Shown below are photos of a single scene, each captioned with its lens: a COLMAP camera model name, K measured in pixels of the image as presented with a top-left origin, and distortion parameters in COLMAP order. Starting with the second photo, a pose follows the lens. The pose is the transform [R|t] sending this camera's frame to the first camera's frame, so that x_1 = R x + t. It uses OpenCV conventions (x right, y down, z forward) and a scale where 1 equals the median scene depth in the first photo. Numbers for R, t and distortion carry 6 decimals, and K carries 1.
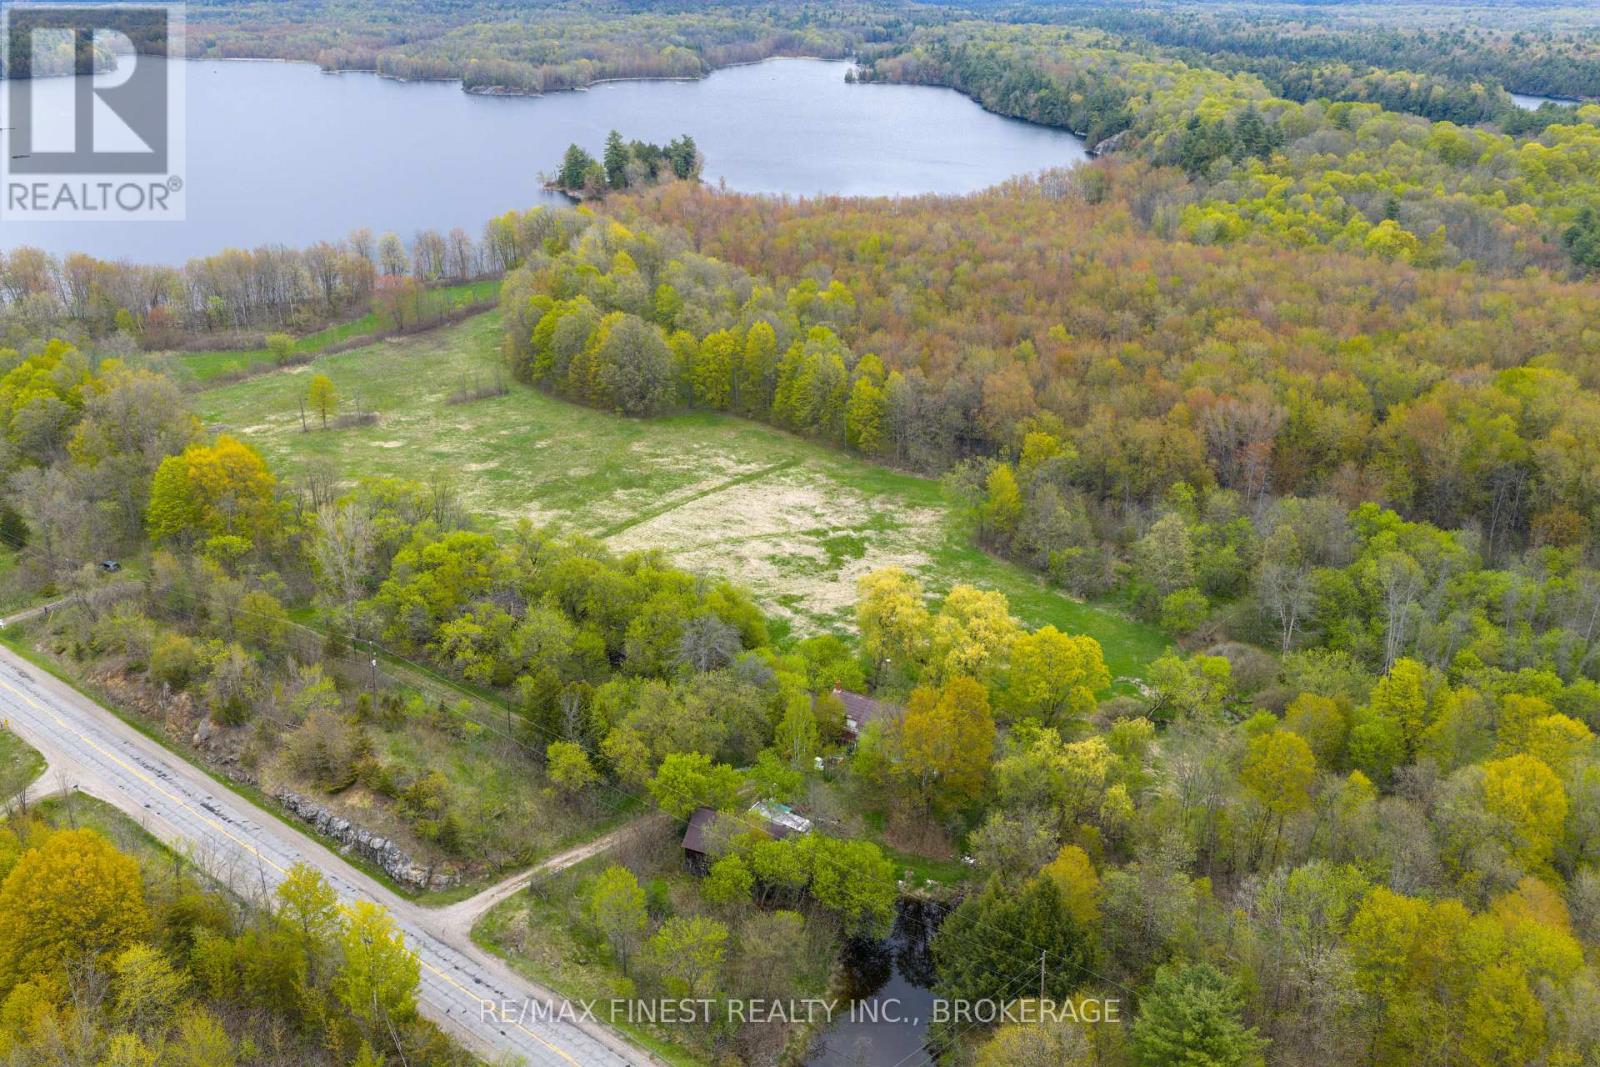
lens RADIAL K [[1321.0, 0, 796.8], [0, 1321.0, 529.9], [0, 0, 1]] dist [0.021405, -0.032706]
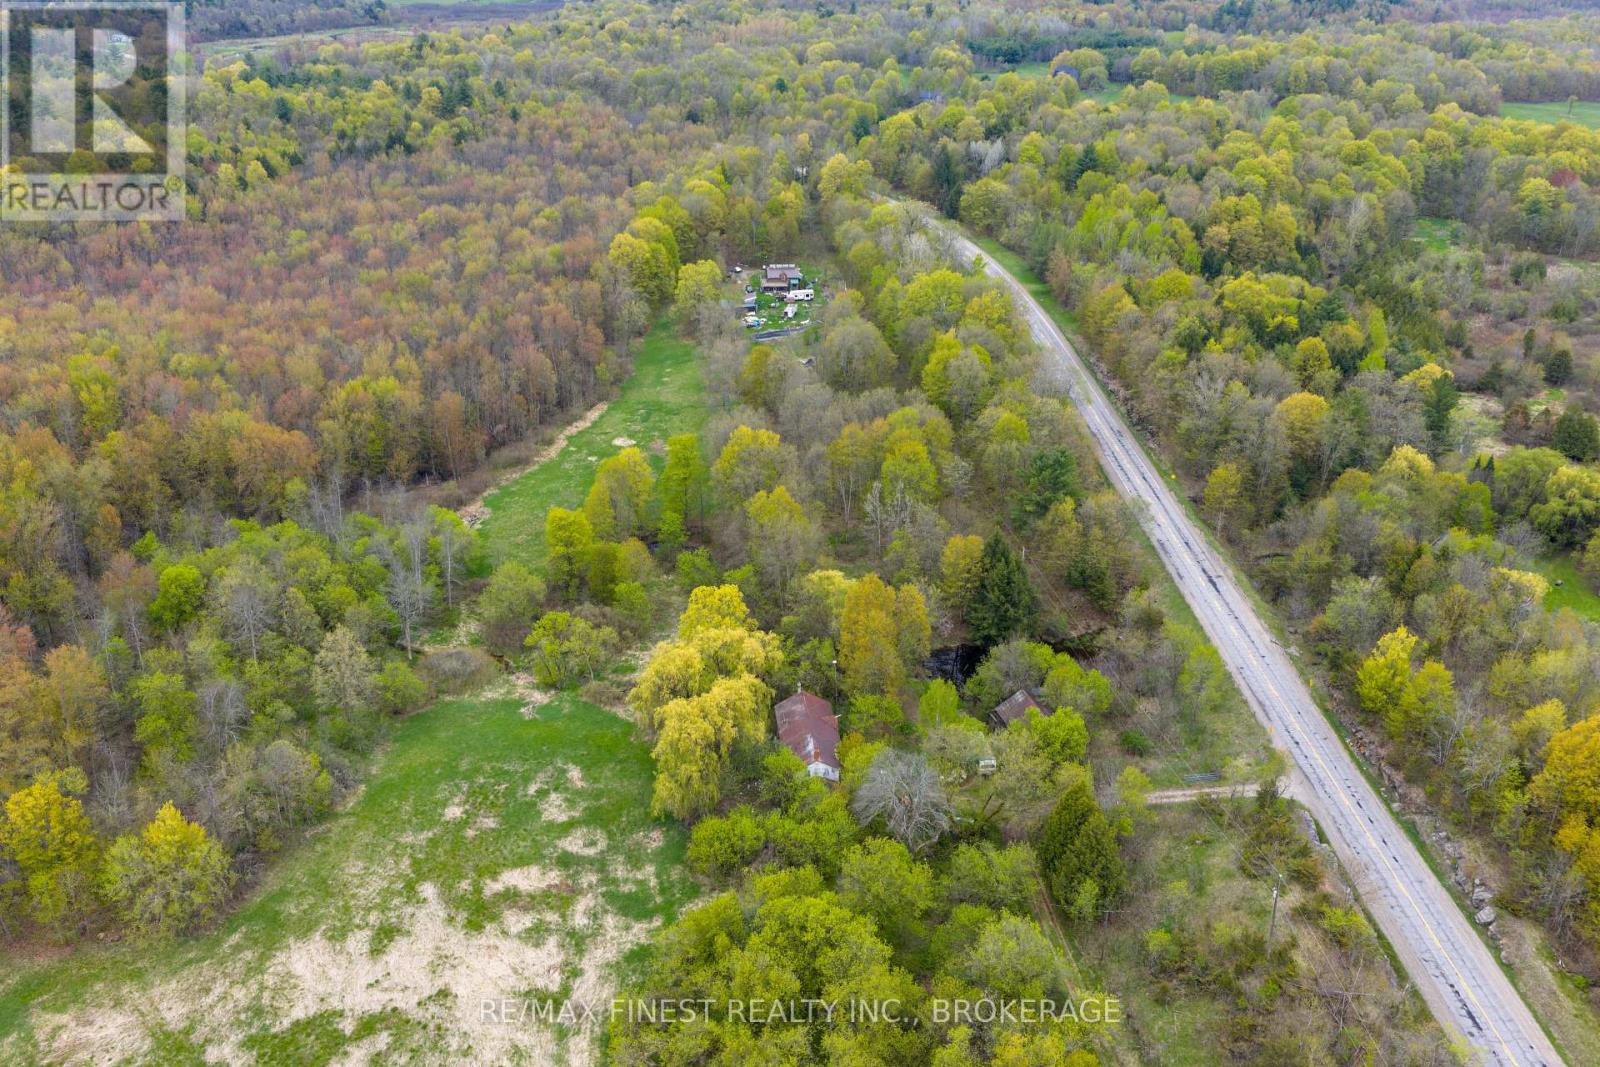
lens RADIAL K [[1321.0, 0, 797.1], [0, 1321.0, 531.3], [0, 0, 1]] dist [0.021405, -0.032706]
pose [[-0.641700, -0.344458, 0.685252, -0.436811], [0.275744, 0.730109, 0.625225, -0.471224], [-0.715672, 0.590161, -0.373528, 0.984502]]
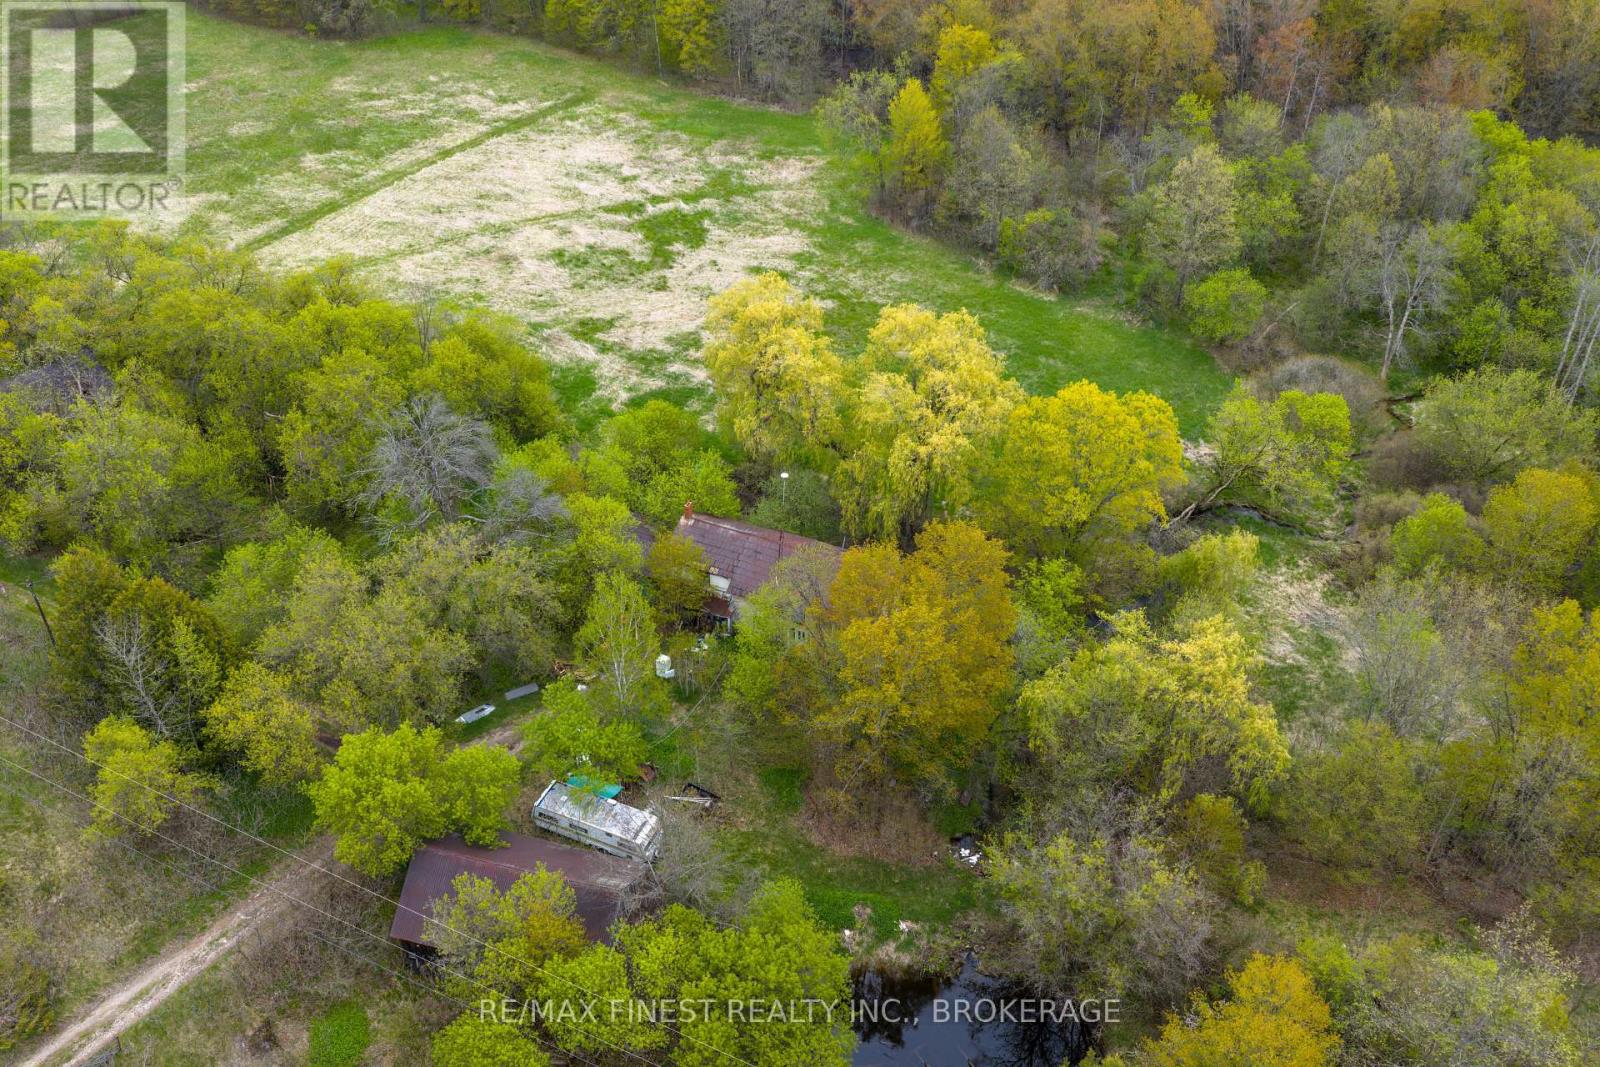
lens RADIAL K [[1321.0, 0, 796.7], [0, 1321.0, 532.5], [0, 0, 1]] dist [0.021405, -0.032706]
pose [[0.989371, -0.088593, 0.115309, 0.009278], [0.055924, 0.963808, 0.260664, -0.009450], [-0.134229, -0.251445, 0.958519, 0.365175]]
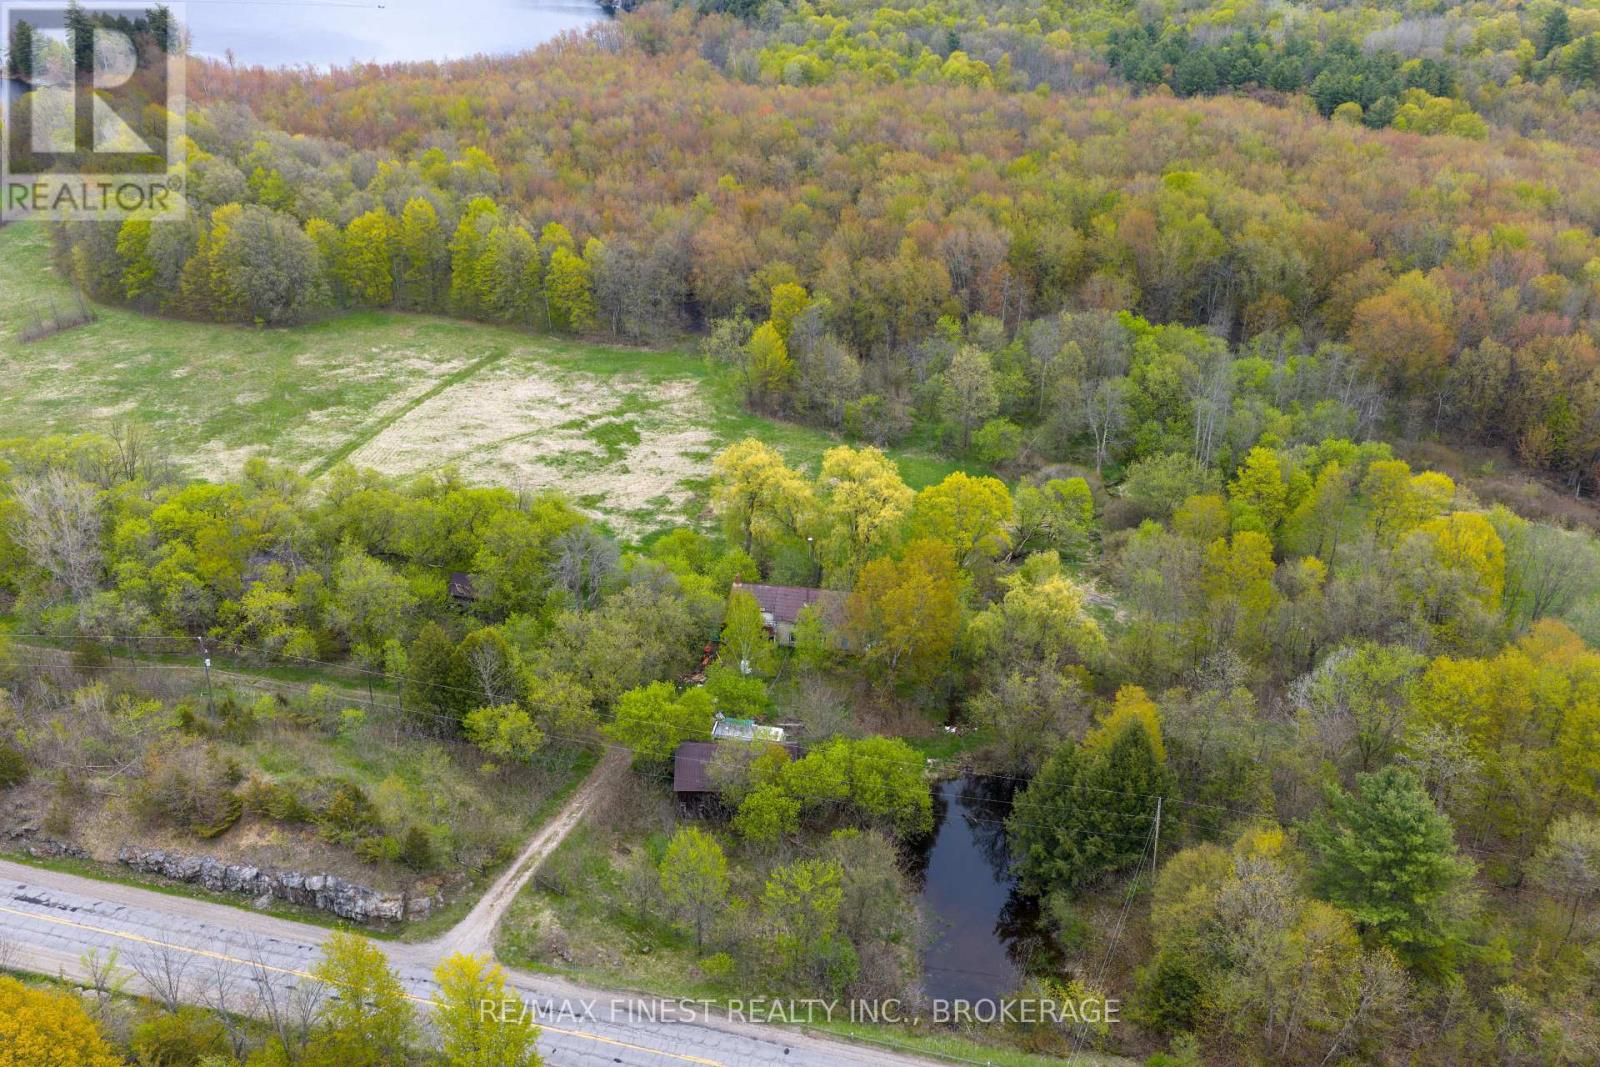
lens RADIAL K [[1321.0, 0, 797.4], [0, 1321.0, 534.0], [0, 0, 1]] dist [0.021405, -0.032706]
pose [[0.922053, -0.180493, 0.342405, -0.179755], [0.148314, 0.981854, 0.118176, -0.009169], [-0.357522, -0.058181, 0.932091, 0.117098]]
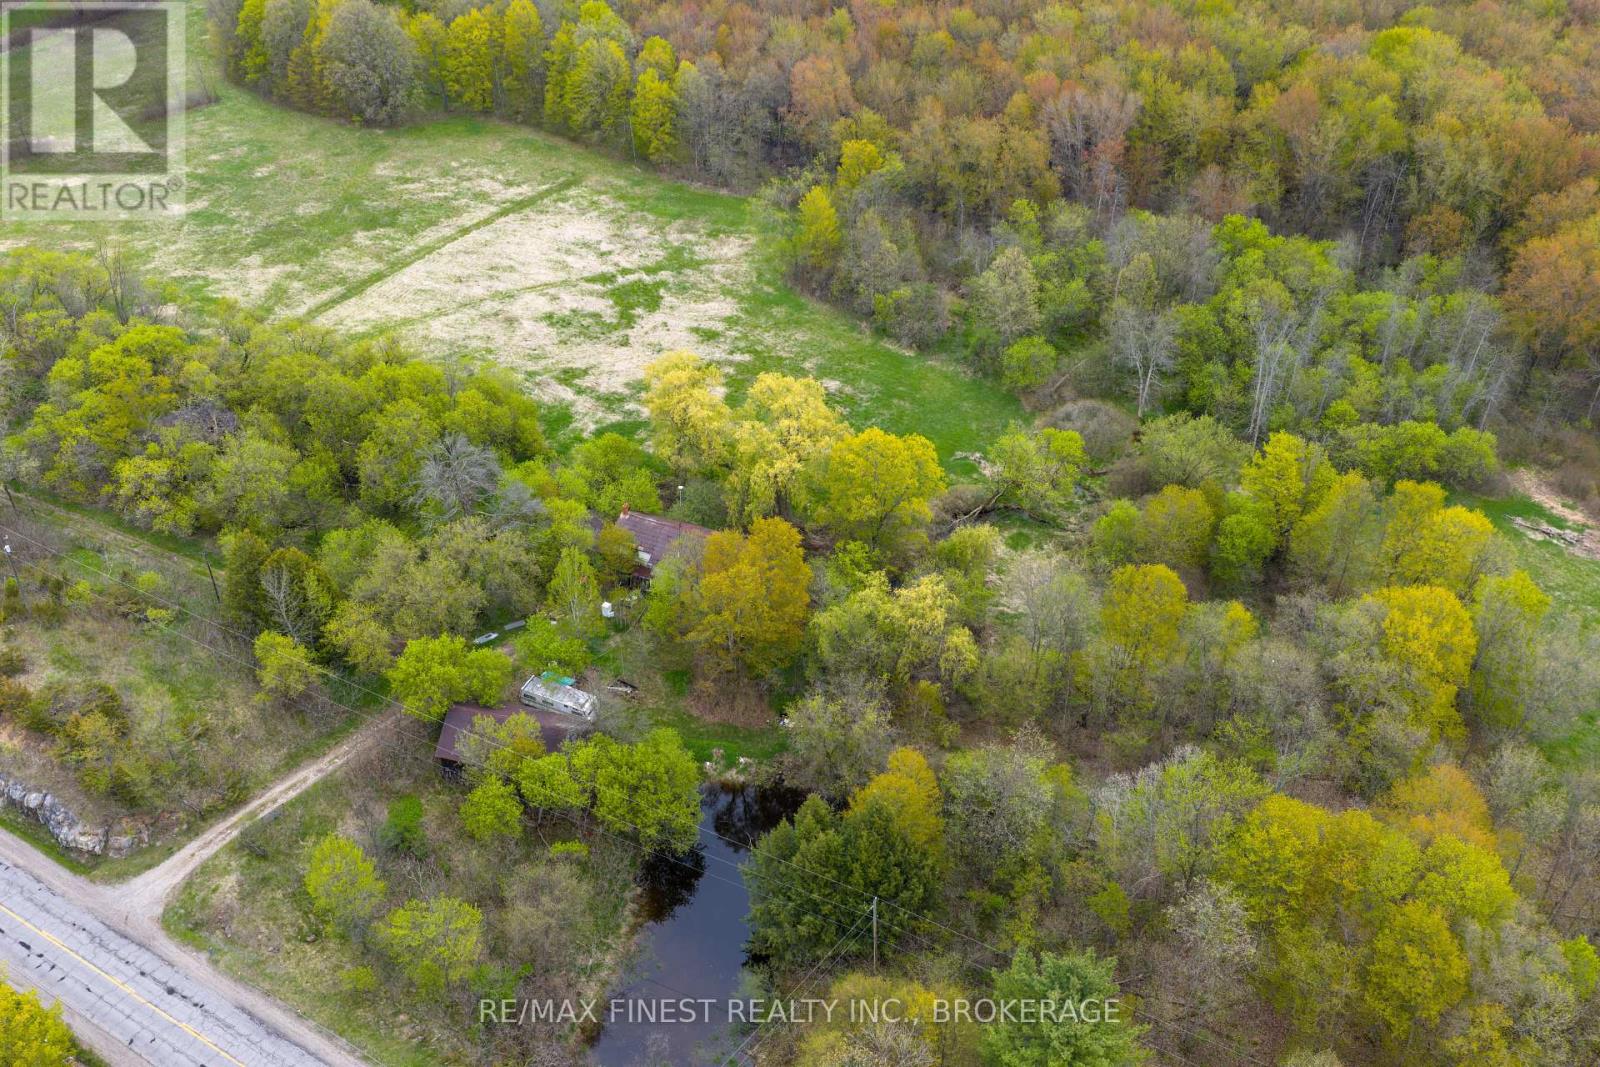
lens RADIAL K [[1321.0, 0, 798.3], [0, 1321.0, 530.5], [0, 0, 1]] dist [0.021405, -0.032706]
pose [[0.990596, -0.083243, 0.108580, 0.036732], [0.052455, 0.964040, 0.260530, -0.060808], [-0.126363, -0.252385, 0.959340, 0.147457]]
